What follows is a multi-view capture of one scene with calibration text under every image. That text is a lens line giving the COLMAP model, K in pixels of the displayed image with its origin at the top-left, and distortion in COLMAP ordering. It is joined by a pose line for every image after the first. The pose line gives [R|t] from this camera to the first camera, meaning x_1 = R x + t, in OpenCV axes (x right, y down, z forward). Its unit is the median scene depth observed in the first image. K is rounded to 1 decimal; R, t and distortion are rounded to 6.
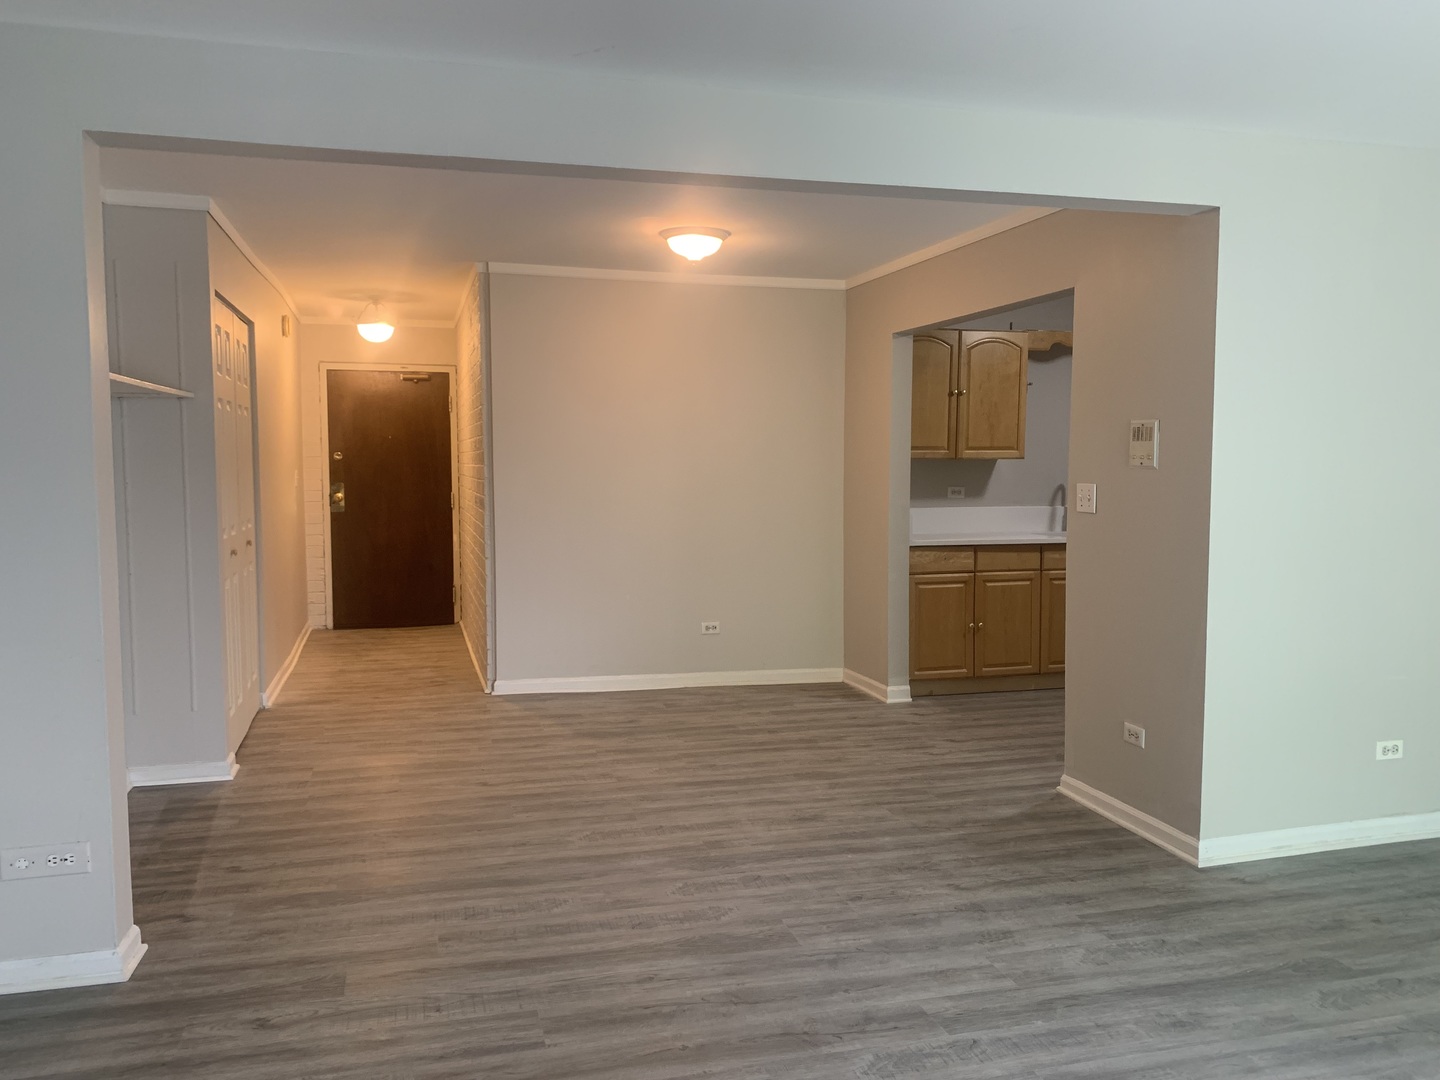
lens RADIAL K [[1101.4, 0, 713.7], [0, 1101.4, 544.4], [0, 0, 1]] dist [0.071582, -0.094156]
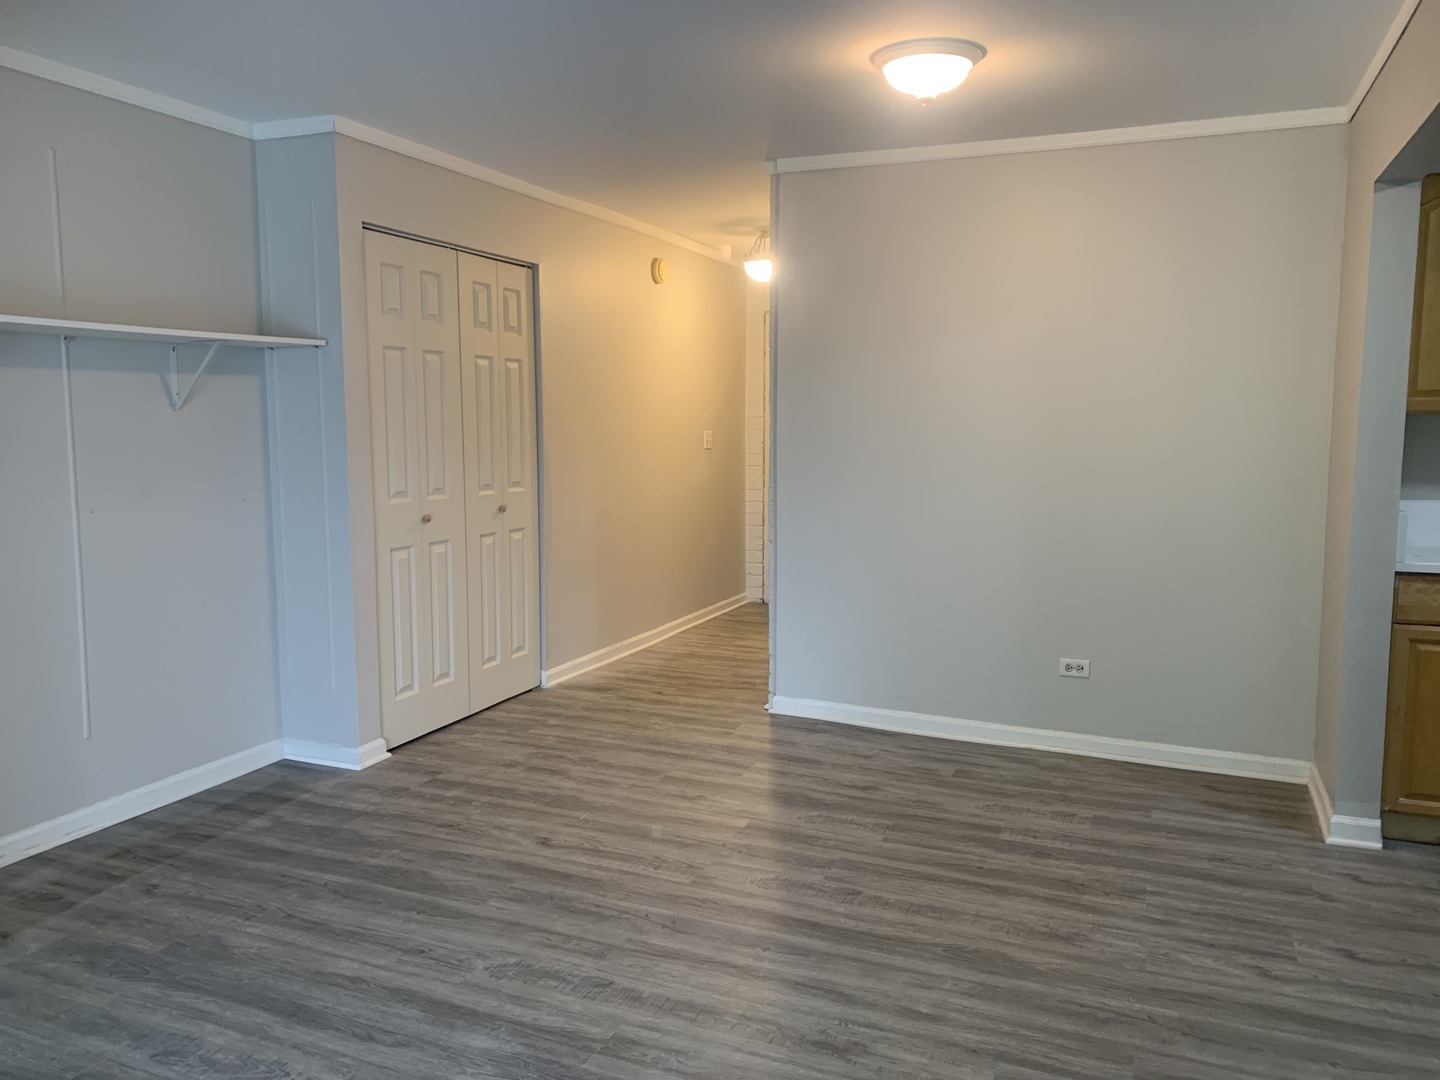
lens RADIAL K [[1112.5, 0, 720.0], [0, 1112.5, 540.0], [0, 0, 1]] dist [0.007353, -0.001507]
pose [[0.785363, 0.067024, -0.615396, 0.329577], [-0.050188, 0.997743, 0.044616, -0.029090], [0.616997, -0.004154, 0.786954, 0.456934]]
